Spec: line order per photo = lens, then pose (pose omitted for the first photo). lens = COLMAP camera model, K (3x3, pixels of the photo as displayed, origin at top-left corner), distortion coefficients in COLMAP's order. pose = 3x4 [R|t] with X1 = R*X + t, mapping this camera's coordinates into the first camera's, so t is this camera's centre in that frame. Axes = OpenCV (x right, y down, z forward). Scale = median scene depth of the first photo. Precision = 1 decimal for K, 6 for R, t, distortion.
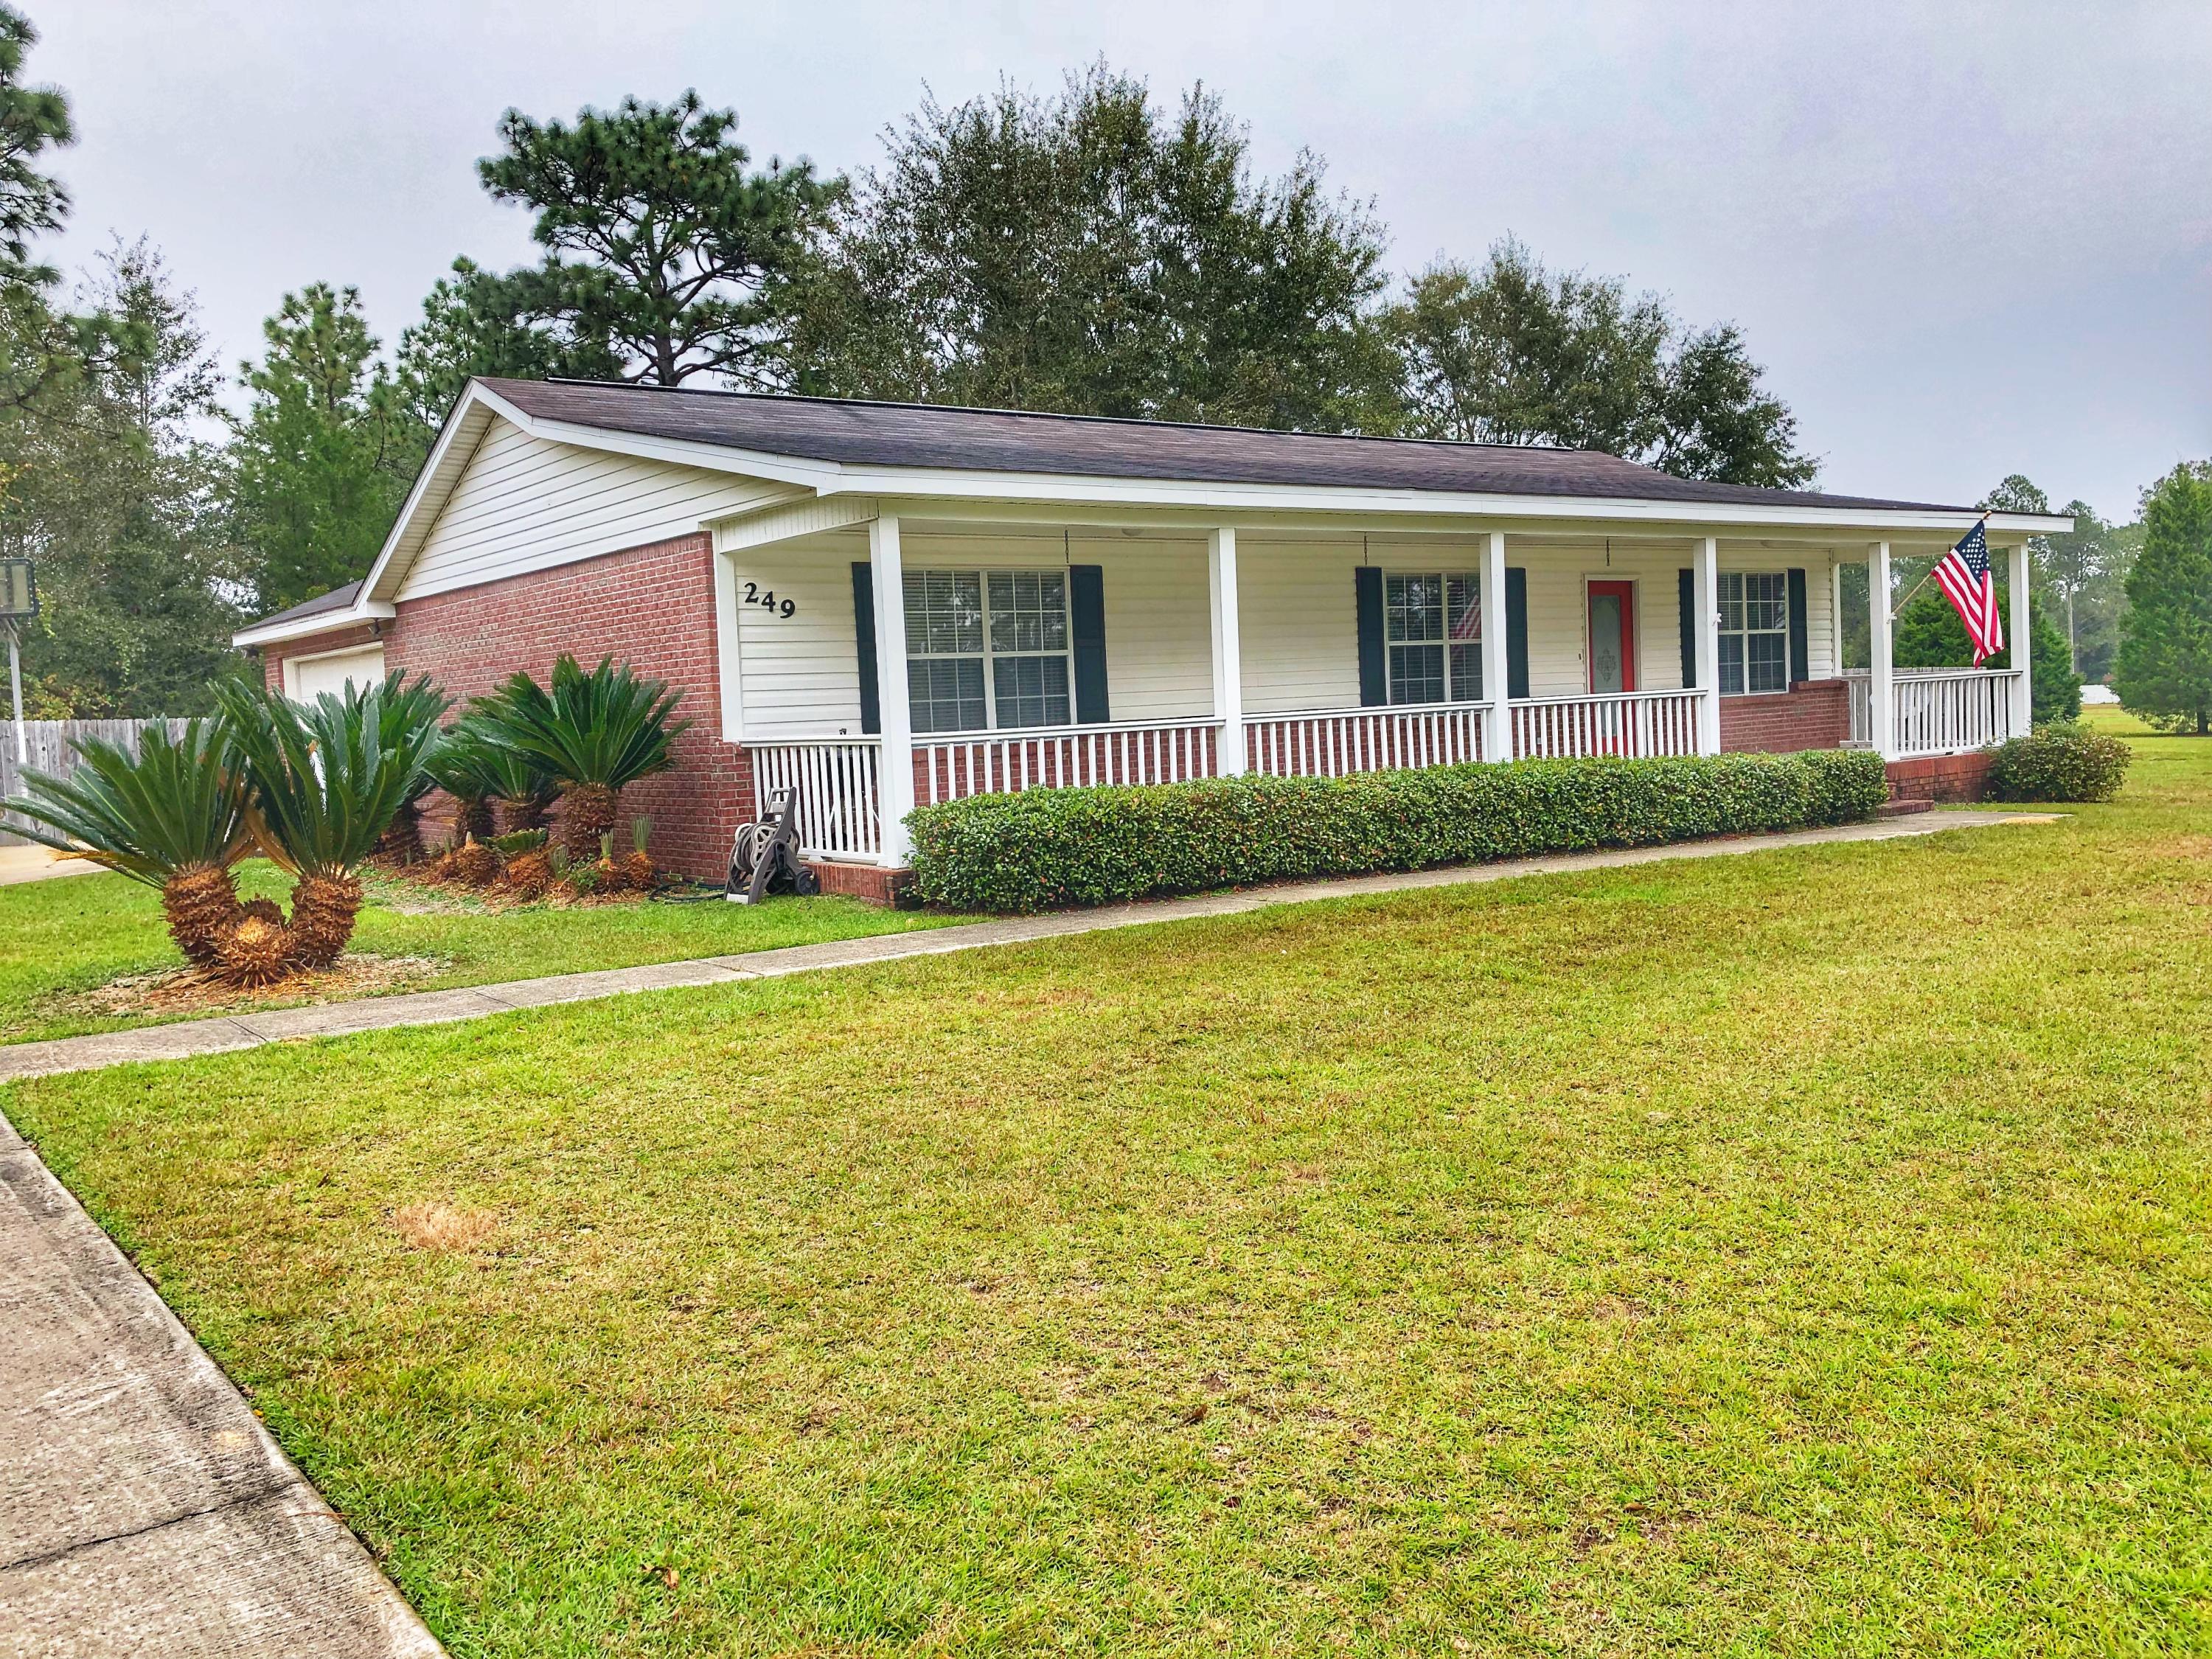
lens RADIAL K [[1825.8, 0, 1104.9], [0, 1825.8, 841.8], [0, 0, 1]] dist [0.044016, -0.032618]
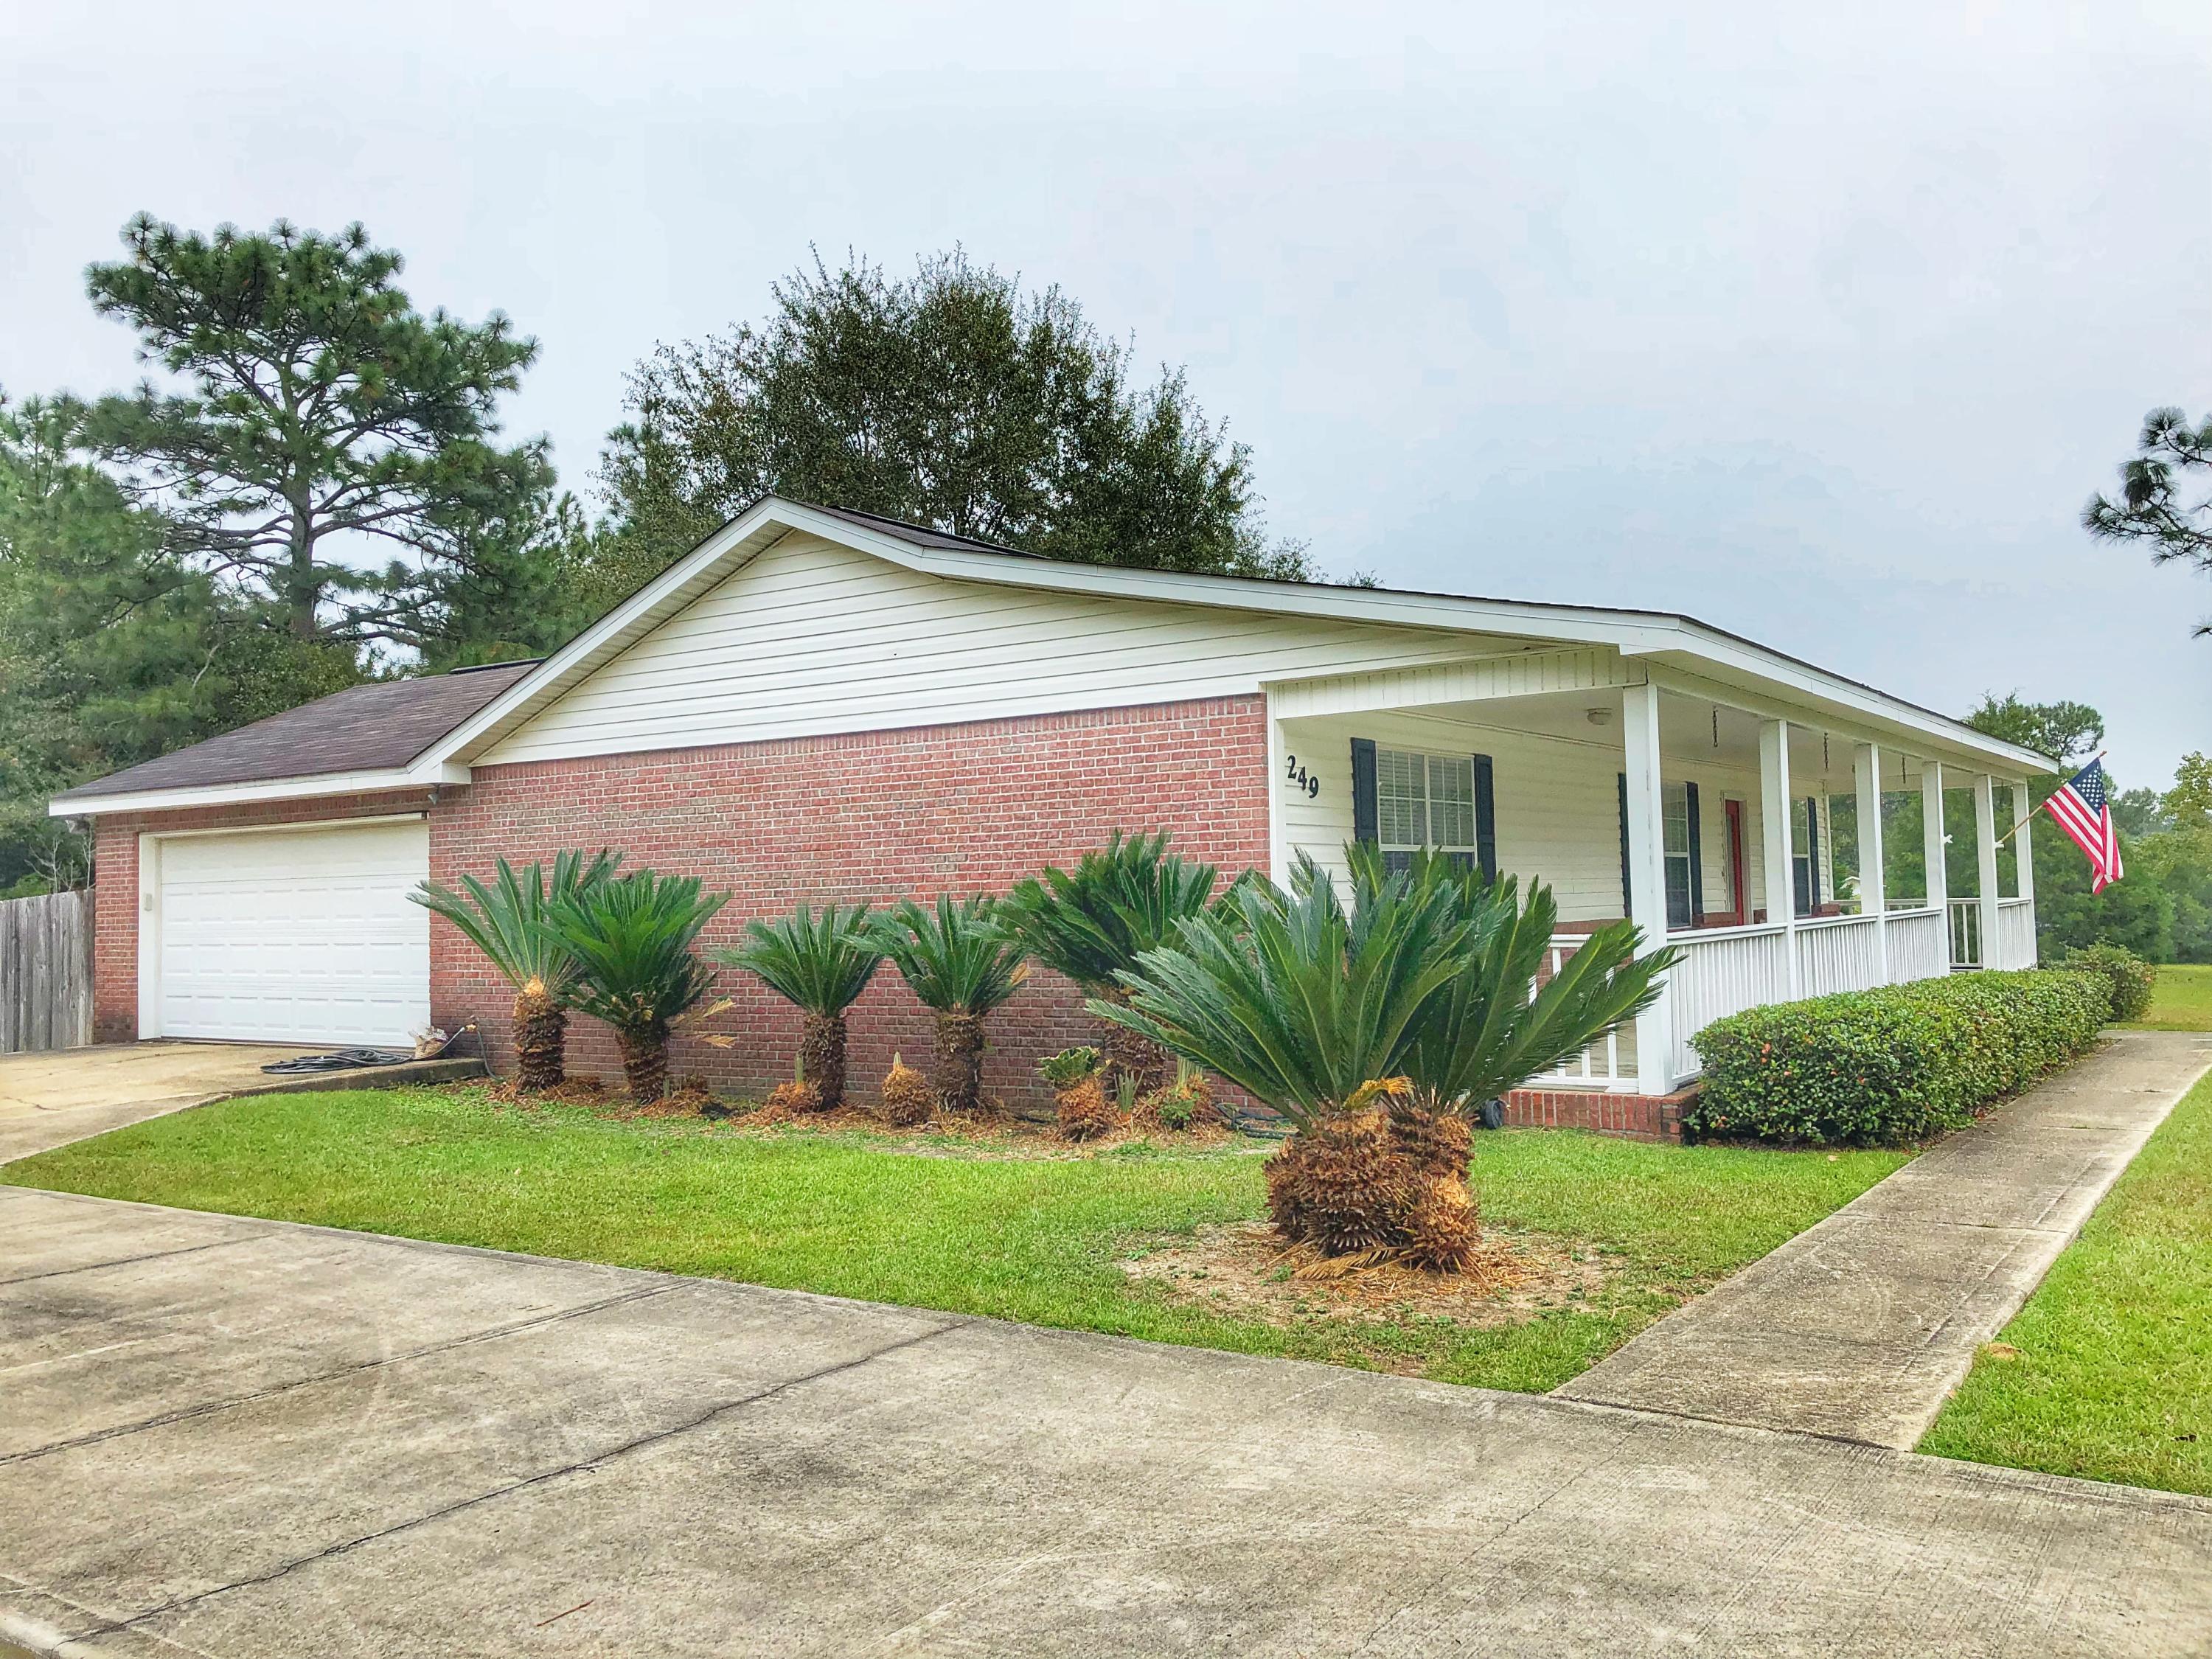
lens RADIAL K [[1825.8, 0, 1109.2], [0, 1825.8, 829.2], [0, 0, 1]] dist [0.044016, -0.032618]
pose [[0.942177, 0.035171, 0.333264, -0.244498], [0.007318, 0.992081, -0.125387, -0.000914], [-0.335035, 0.120576, 0.934459, 0.106798]]
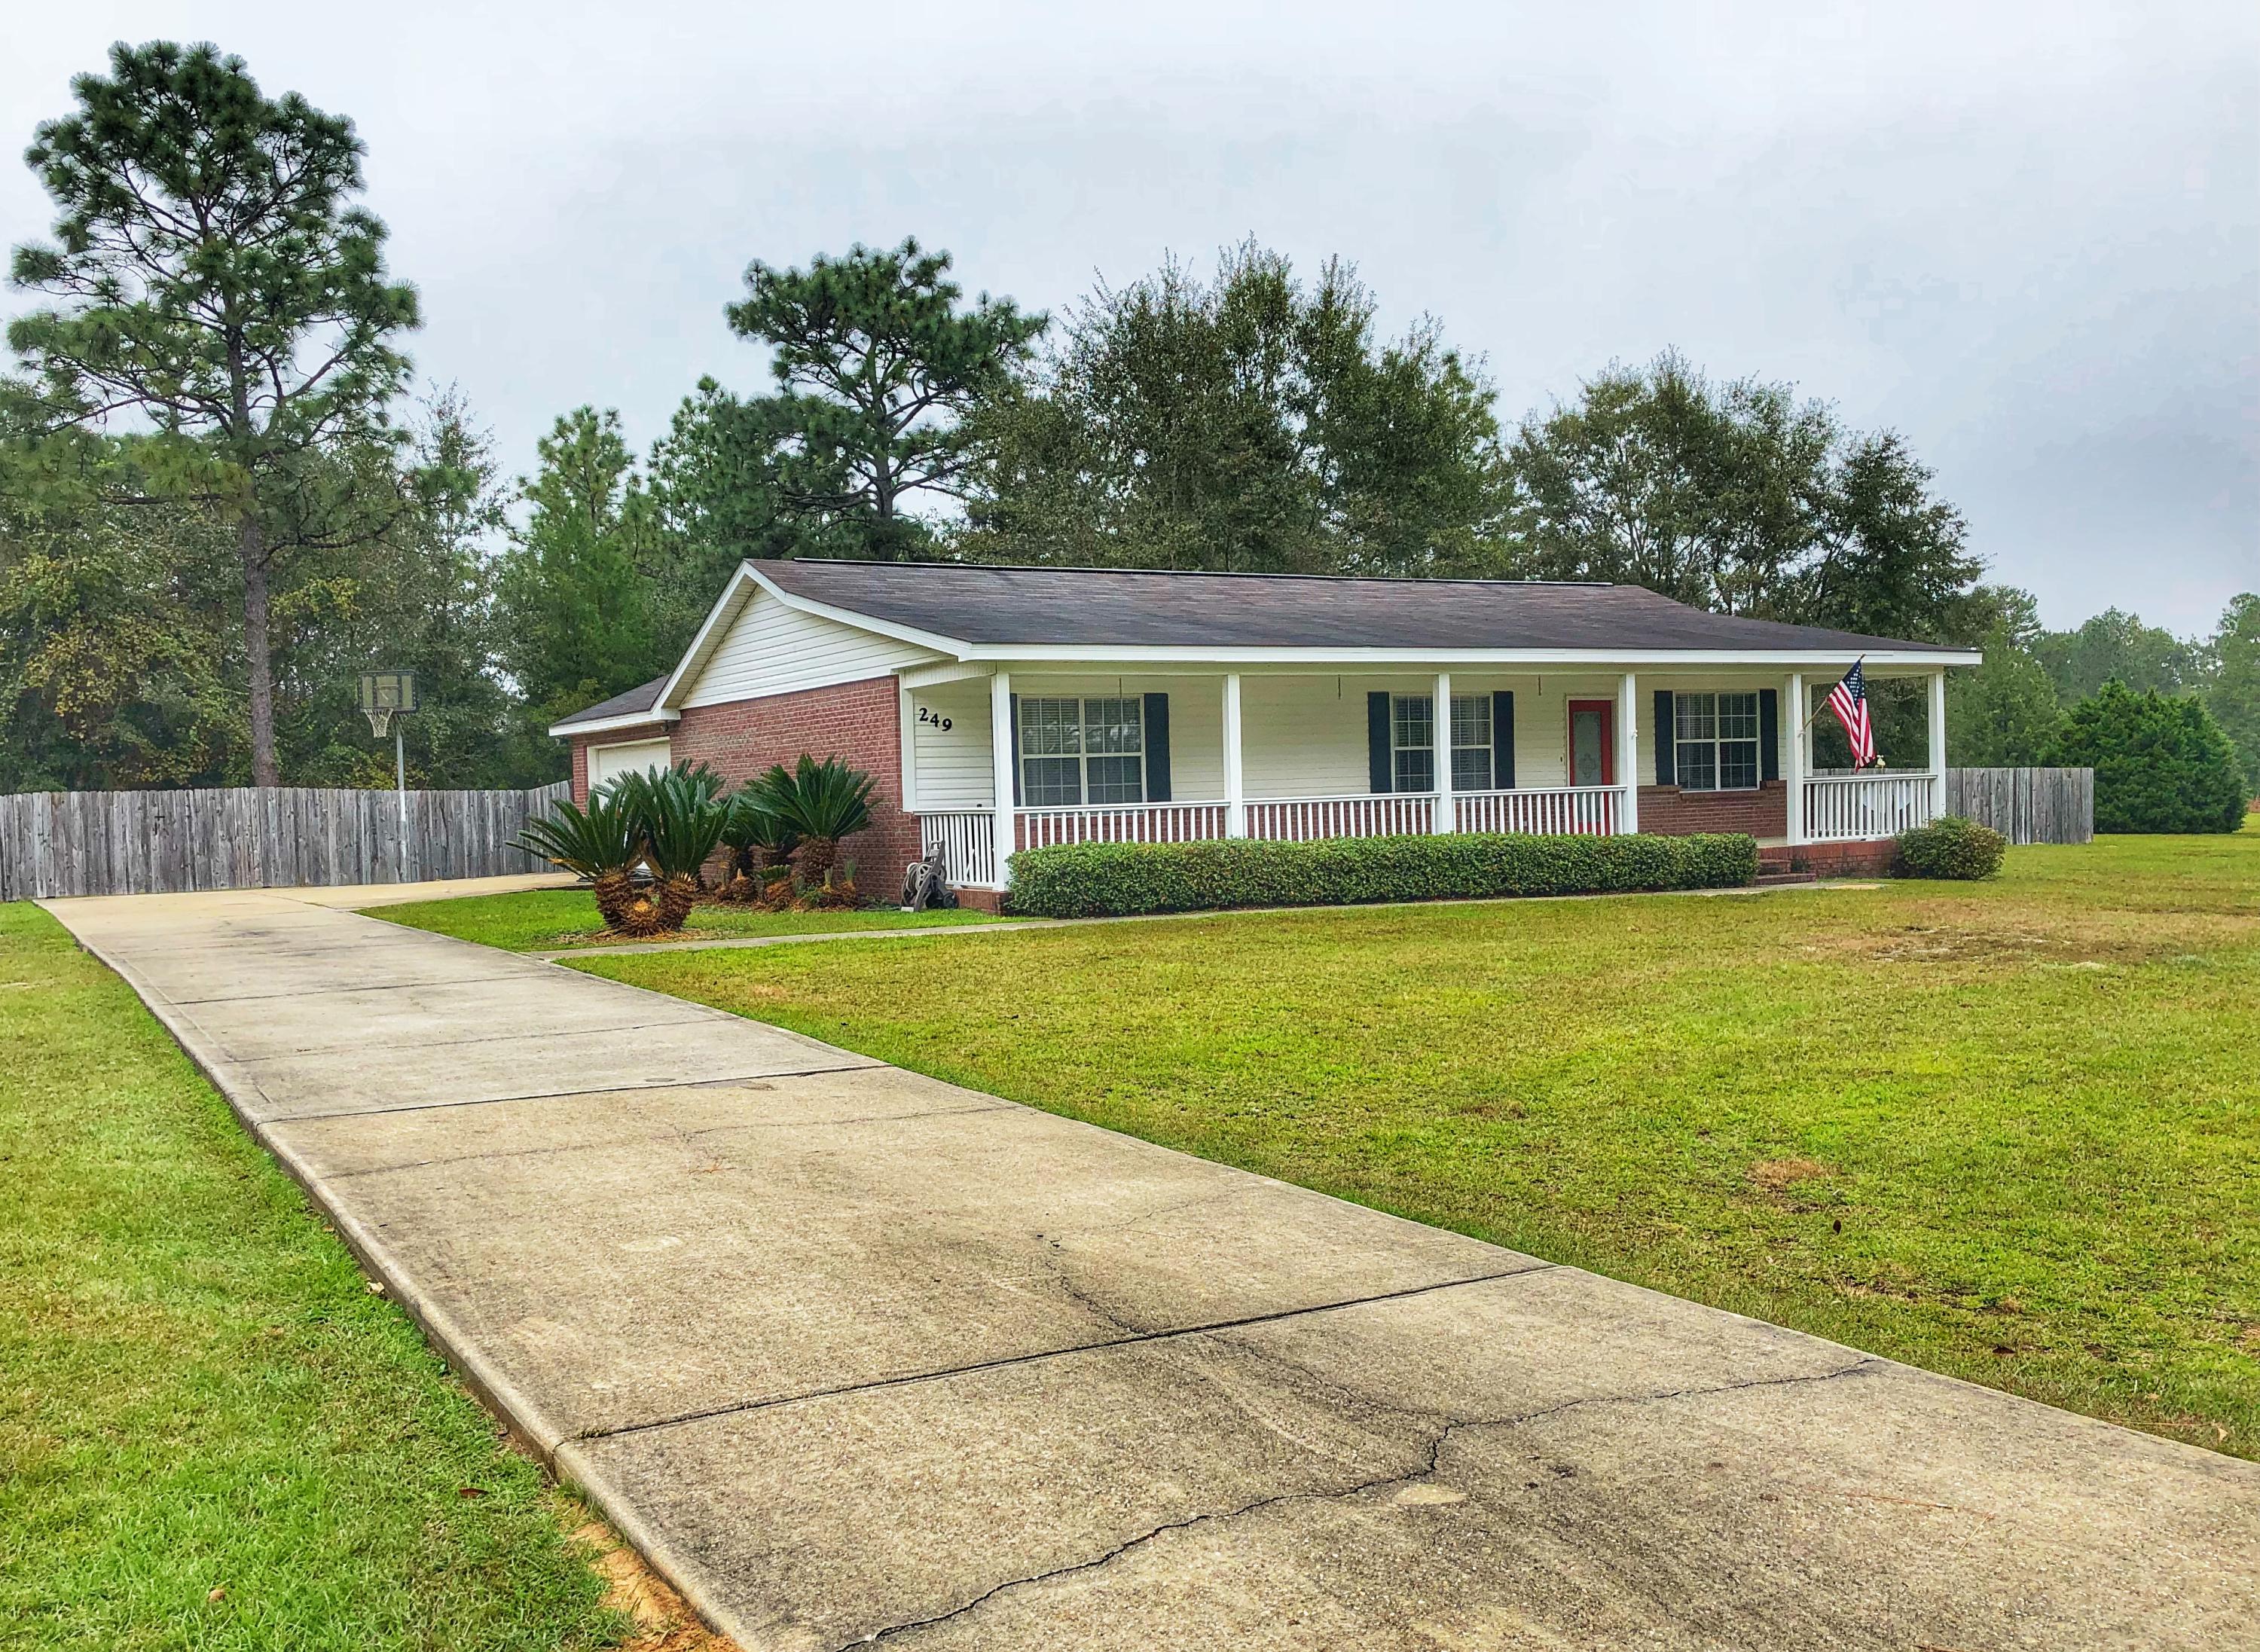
lens RADIAL K [[1964.3, 0, 1098.0], [0, 1964.3, 943.2], [0, 0, 1]] dist [0.073879, -0.015815]
pose [[0.992031, 0.025471, -0.123396, 0.069981], [-0.025101, 0.999675, 0.004547, 0.019319], [0.123472, -0.001413, 0.992347, -0.269498]]
